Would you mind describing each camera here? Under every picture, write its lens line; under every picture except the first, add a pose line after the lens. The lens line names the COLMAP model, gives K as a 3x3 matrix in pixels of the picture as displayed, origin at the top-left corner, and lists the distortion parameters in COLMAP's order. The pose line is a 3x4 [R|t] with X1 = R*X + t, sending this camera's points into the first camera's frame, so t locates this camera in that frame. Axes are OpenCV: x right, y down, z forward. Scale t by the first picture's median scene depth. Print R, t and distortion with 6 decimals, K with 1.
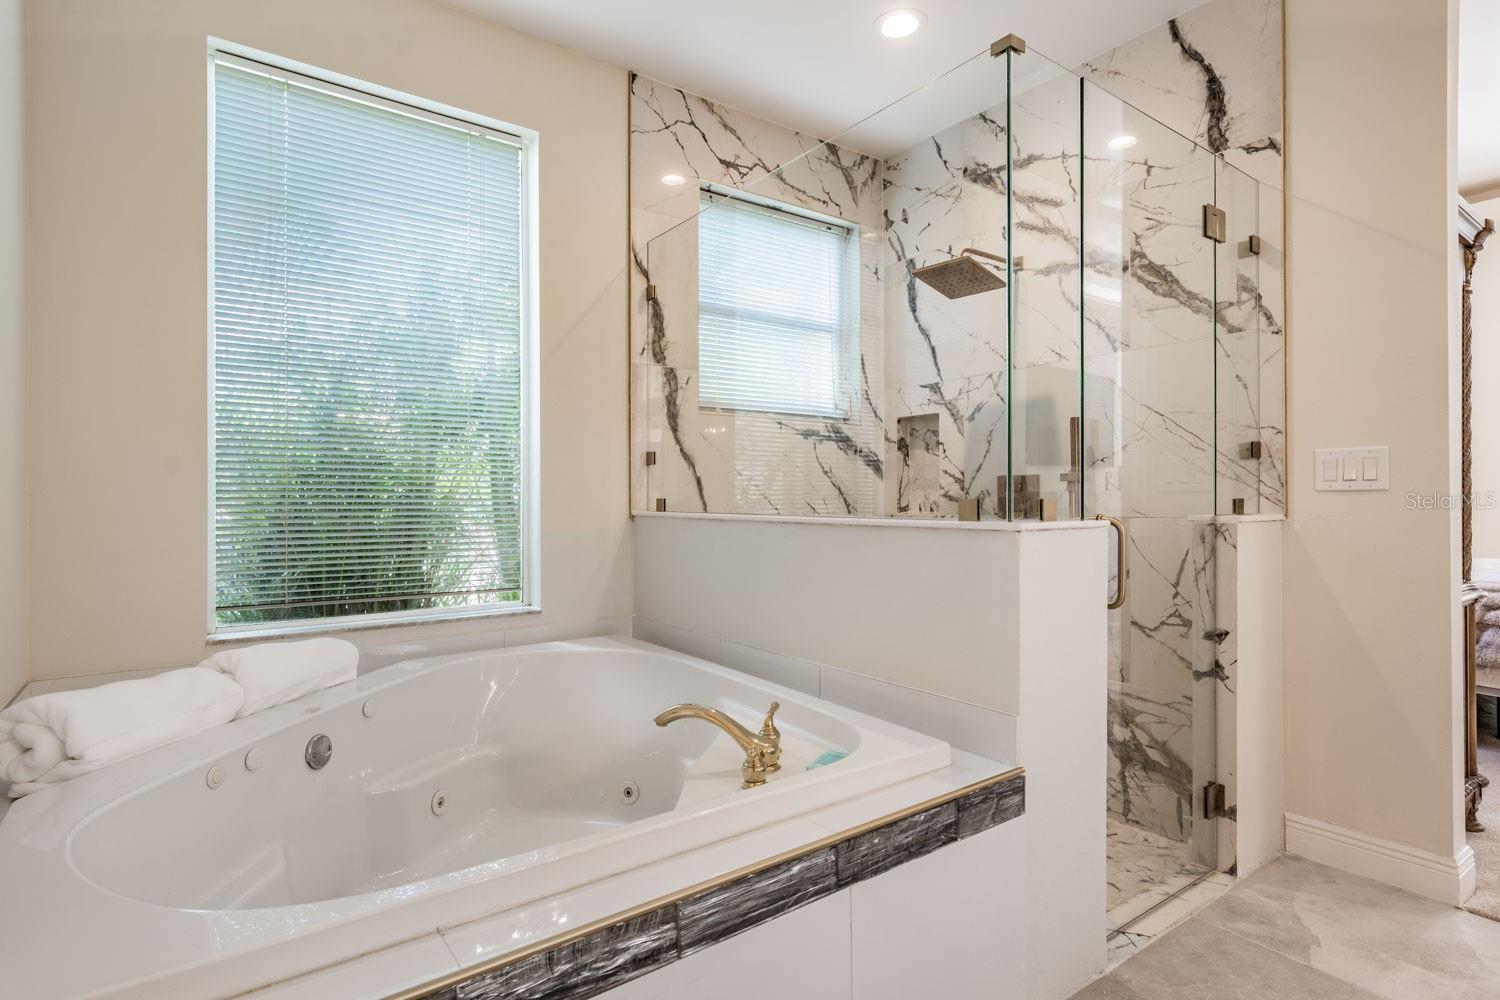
lens RADIAL K [[753.4, 0, 750.7], [0, 753.4, 498.1], [0, 0, 1]] dist [0.004835, -0.002227]
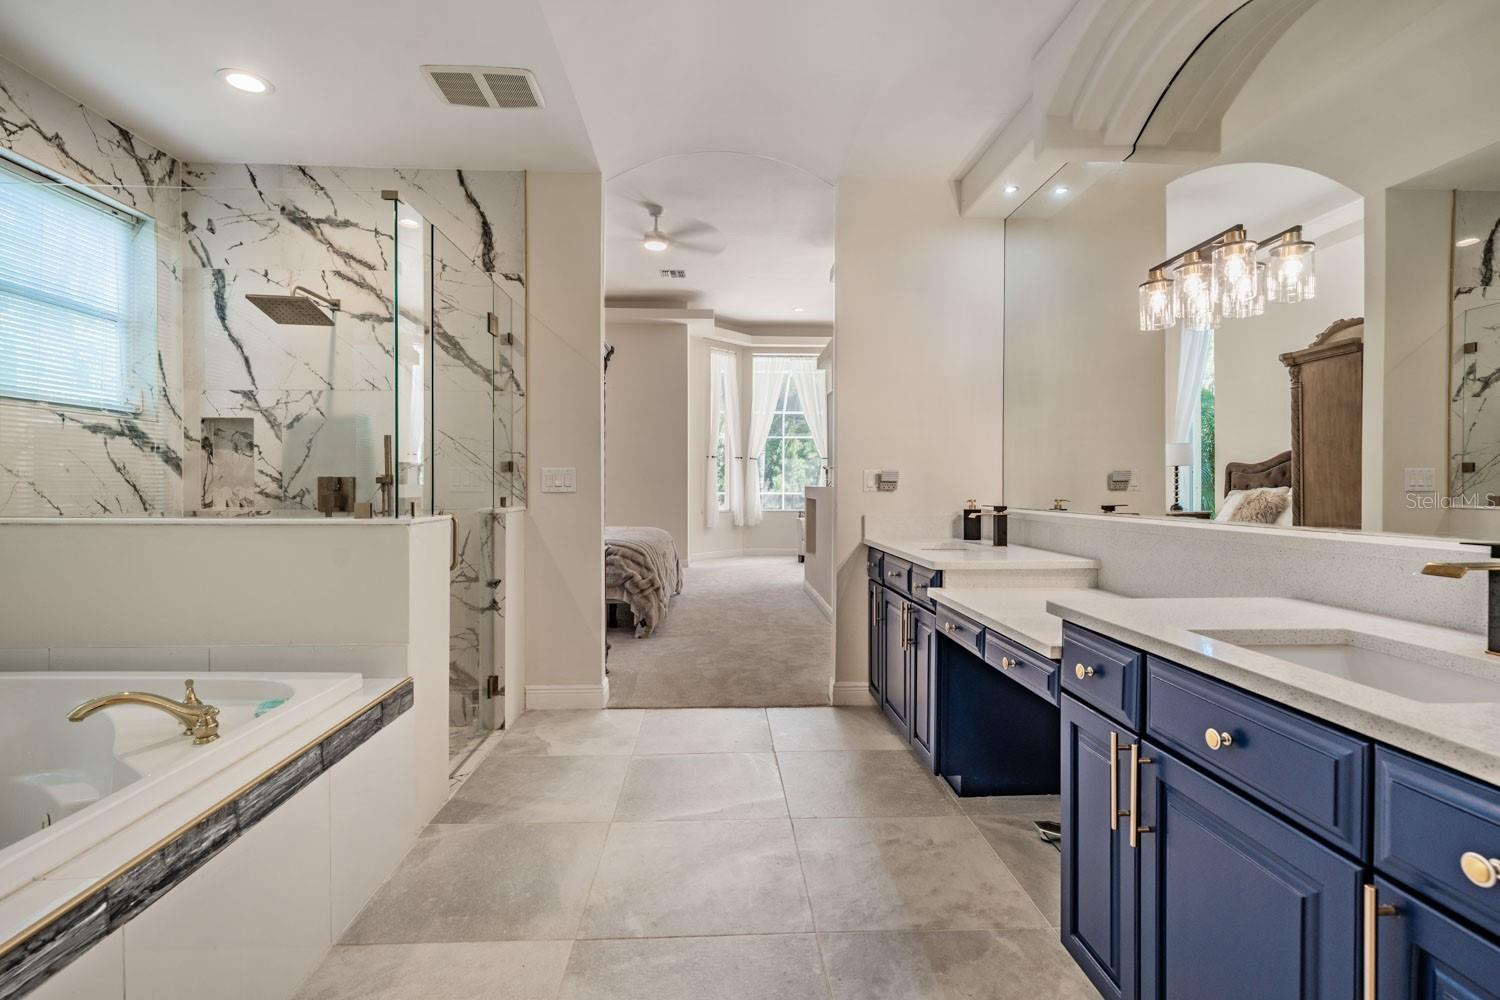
lens RADIAL K [[692.6, 0, 747.4], [0, 692.6, 494.3], [0, 0, 1]] dist [-0.001704, 0.000538]
pose [[0.543596, -0.007164, 0.839317, -0.274330], [-0.006447, 0.999898, 0.012710, -0.024743], [-0.839323, -0.012320, 0.543494, -0.210196]]
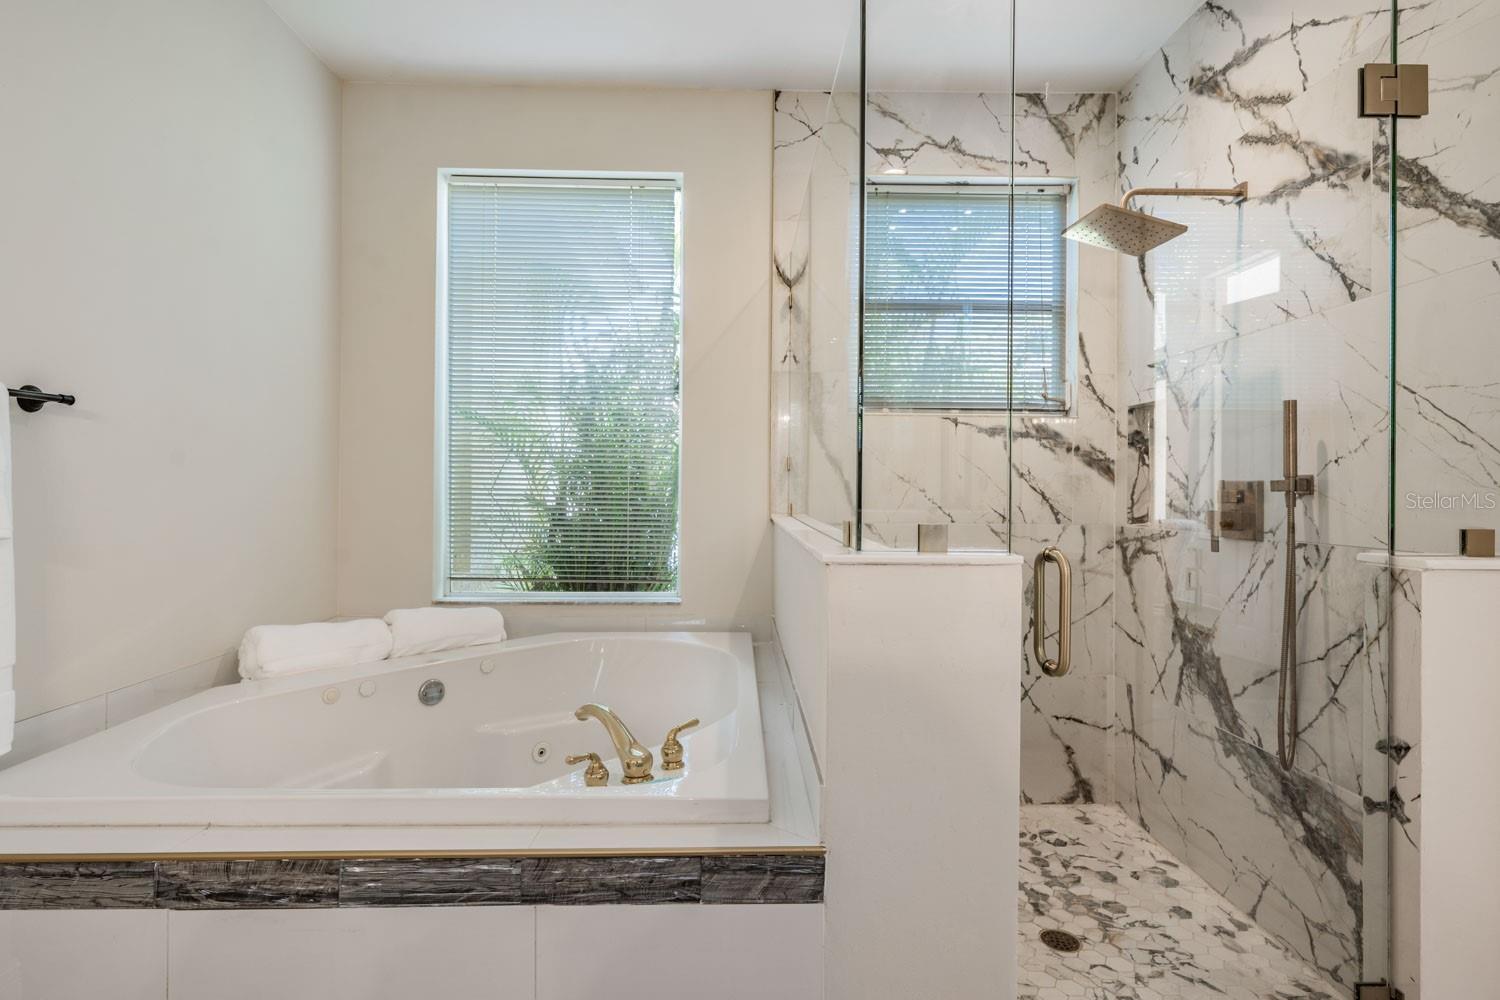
lens RADIAL K [[753.4, 0, 769.6], [0, 753.4, 482.2], [0, 0, 1]] dist [0.004835, -0.002227]
pose [[0.823116, 0.006452, -0.567837, 0.468523], [-0.010400, 0.999939, -0.003714, -0.025824], [0.567778, 0.008962, 0.823133, 0.164435]]
